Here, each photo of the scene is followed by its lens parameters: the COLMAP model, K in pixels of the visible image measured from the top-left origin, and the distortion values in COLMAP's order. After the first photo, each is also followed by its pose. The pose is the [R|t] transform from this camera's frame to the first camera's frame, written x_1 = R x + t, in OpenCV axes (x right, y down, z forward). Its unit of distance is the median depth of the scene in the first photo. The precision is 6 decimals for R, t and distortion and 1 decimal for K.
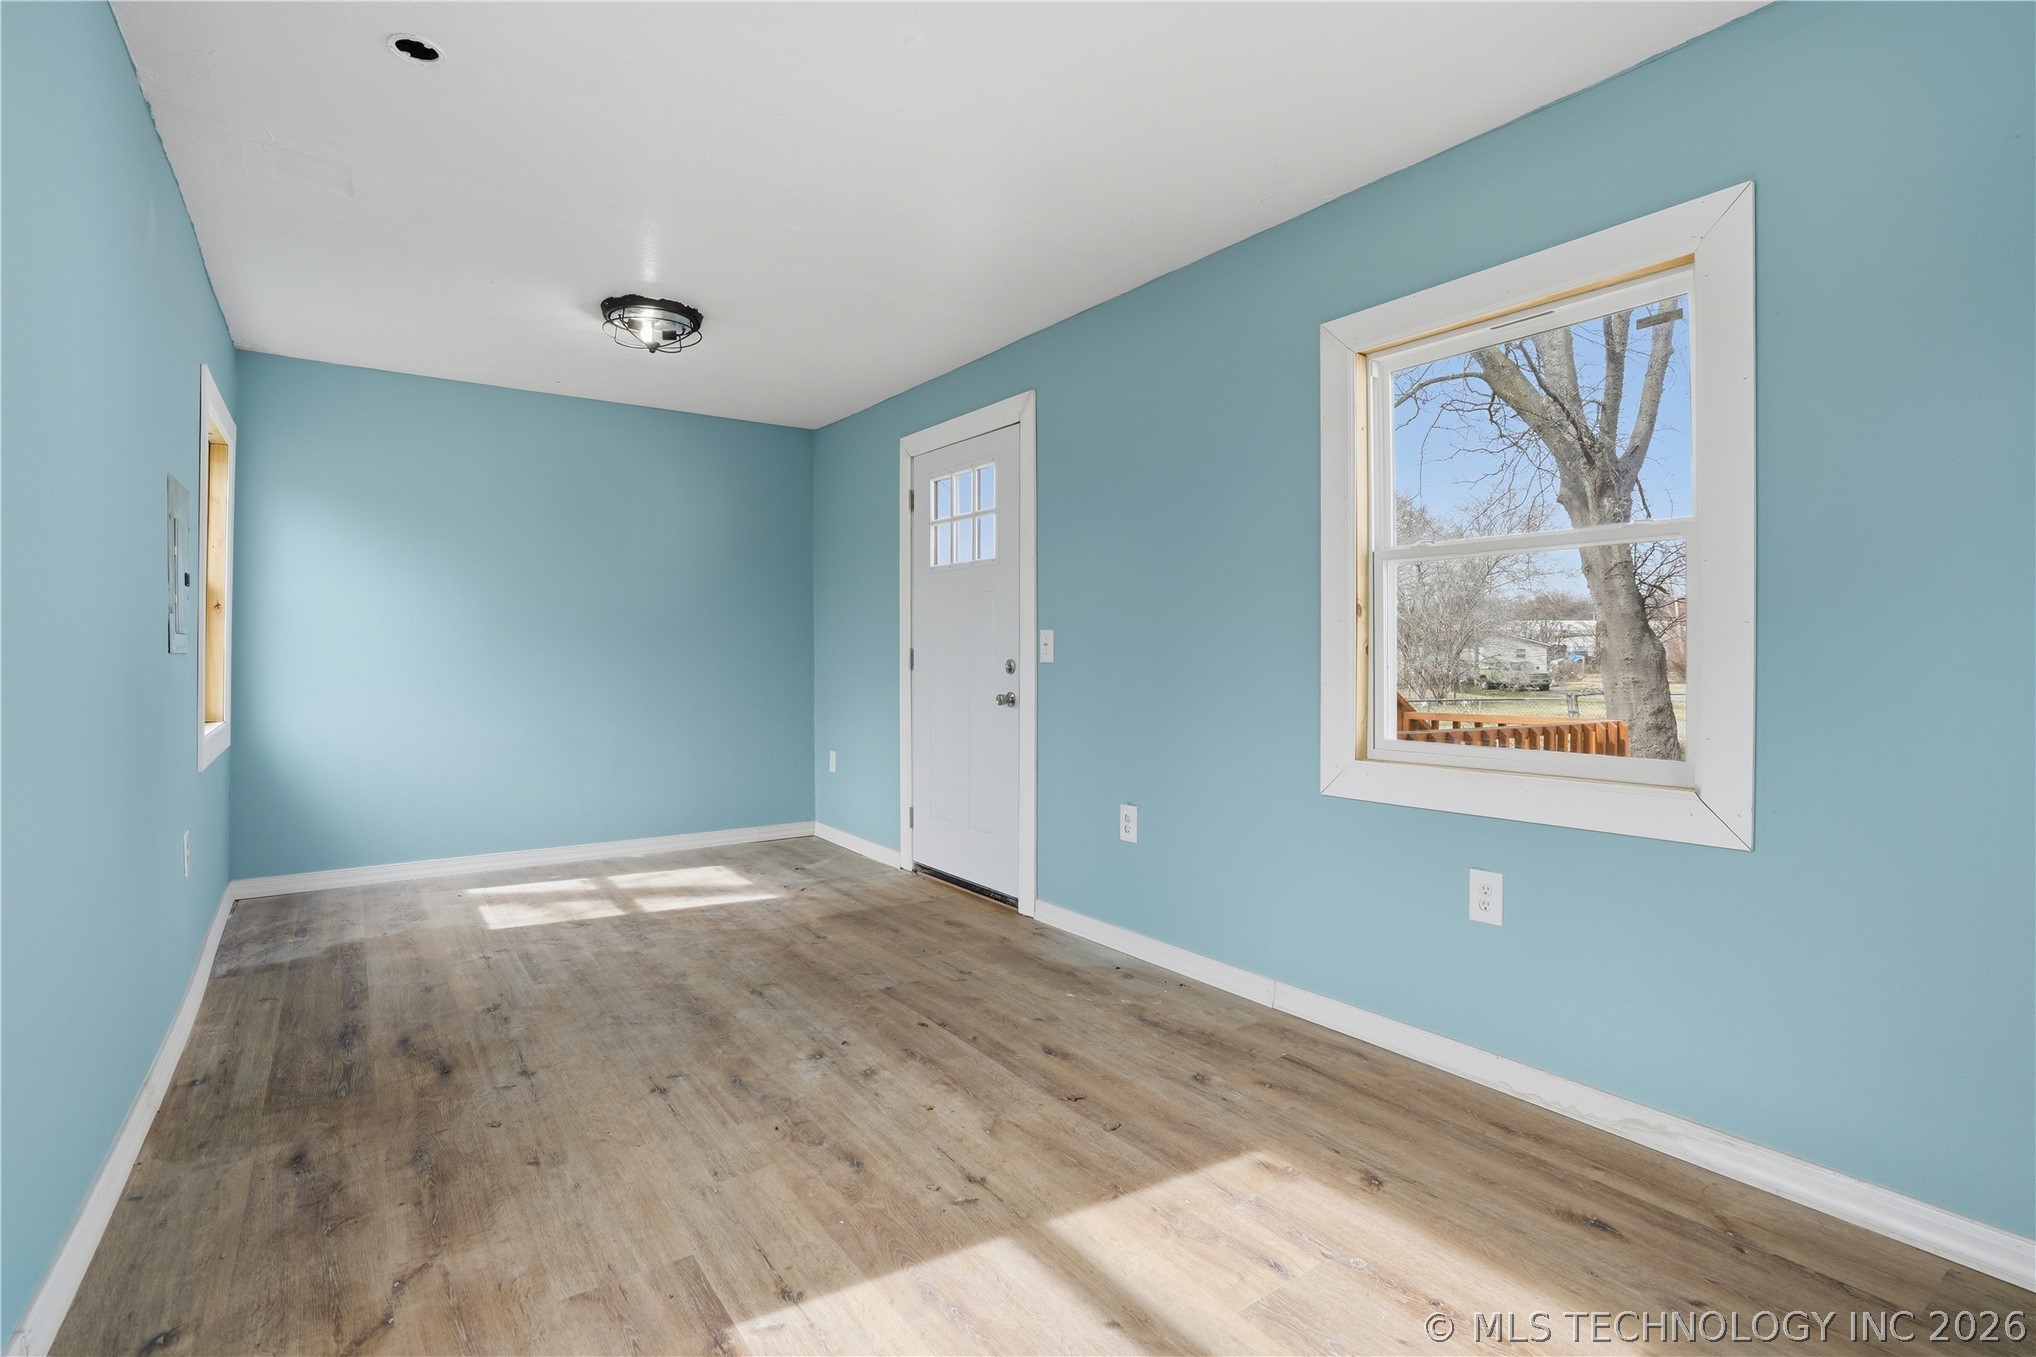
lens RADIAL K [[938.4, 0, 1019.2], [0, 938.4, 667.3], [0, 0, 1]] dist [-0.003798, 0.000106]
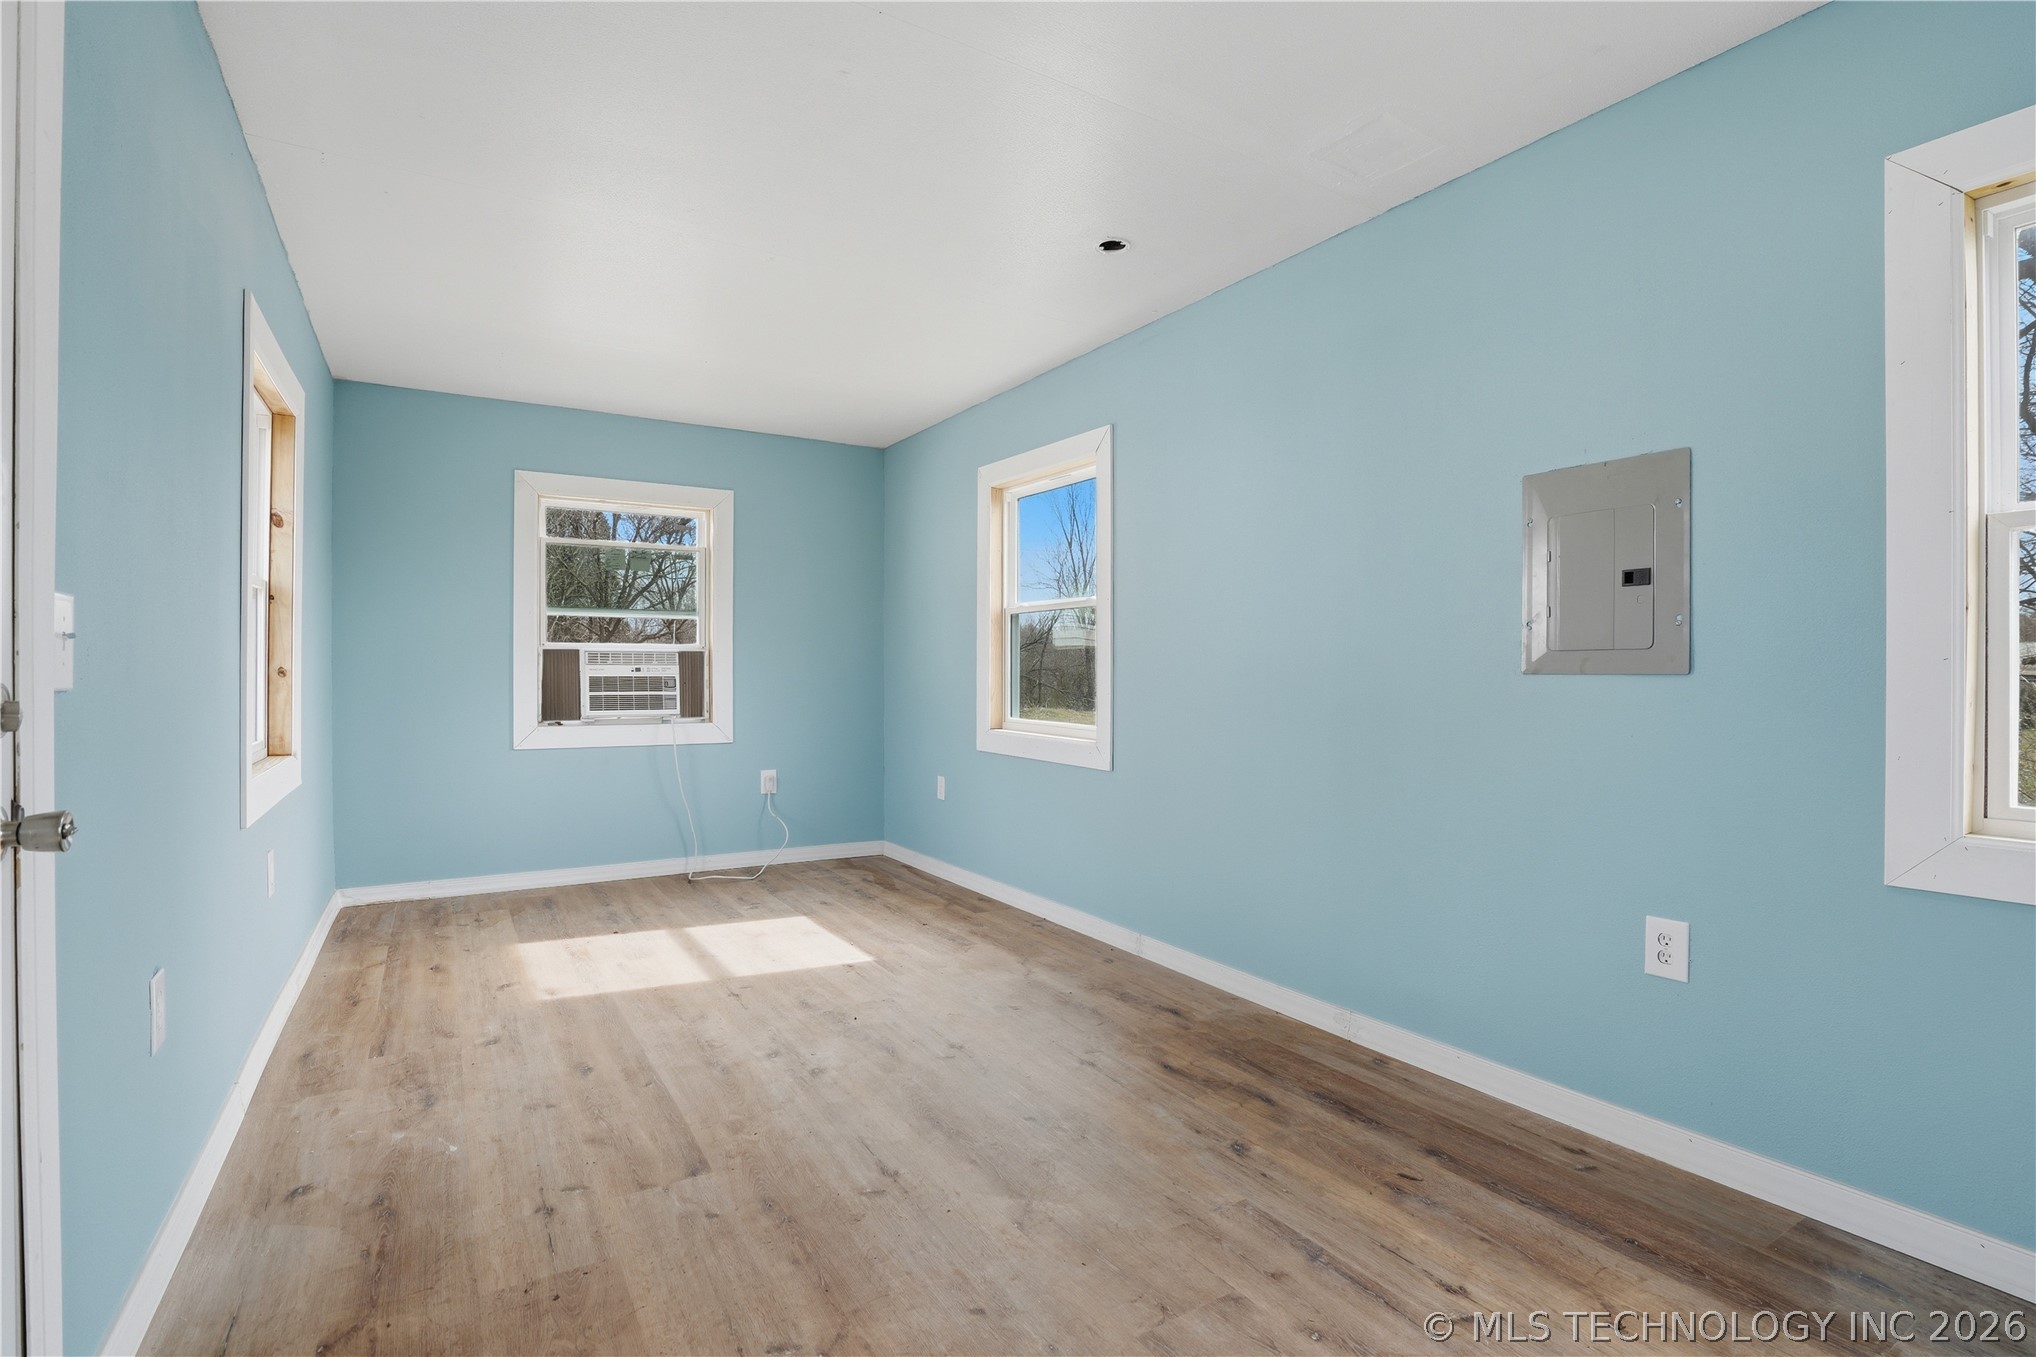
lens RADIAL K [[938.4, 0, 1017.2], [0, 938.4, 673.1], [0, 0, 1]] dist [-0.003798, 0.000106]
pose [[-0.997374, 0.001396, 0.072408, -0.523323], [0.002069, 0.999955, 0.009220, -0.020396], [-0.072392, 0.009346, -0.997332, 2.065207]]
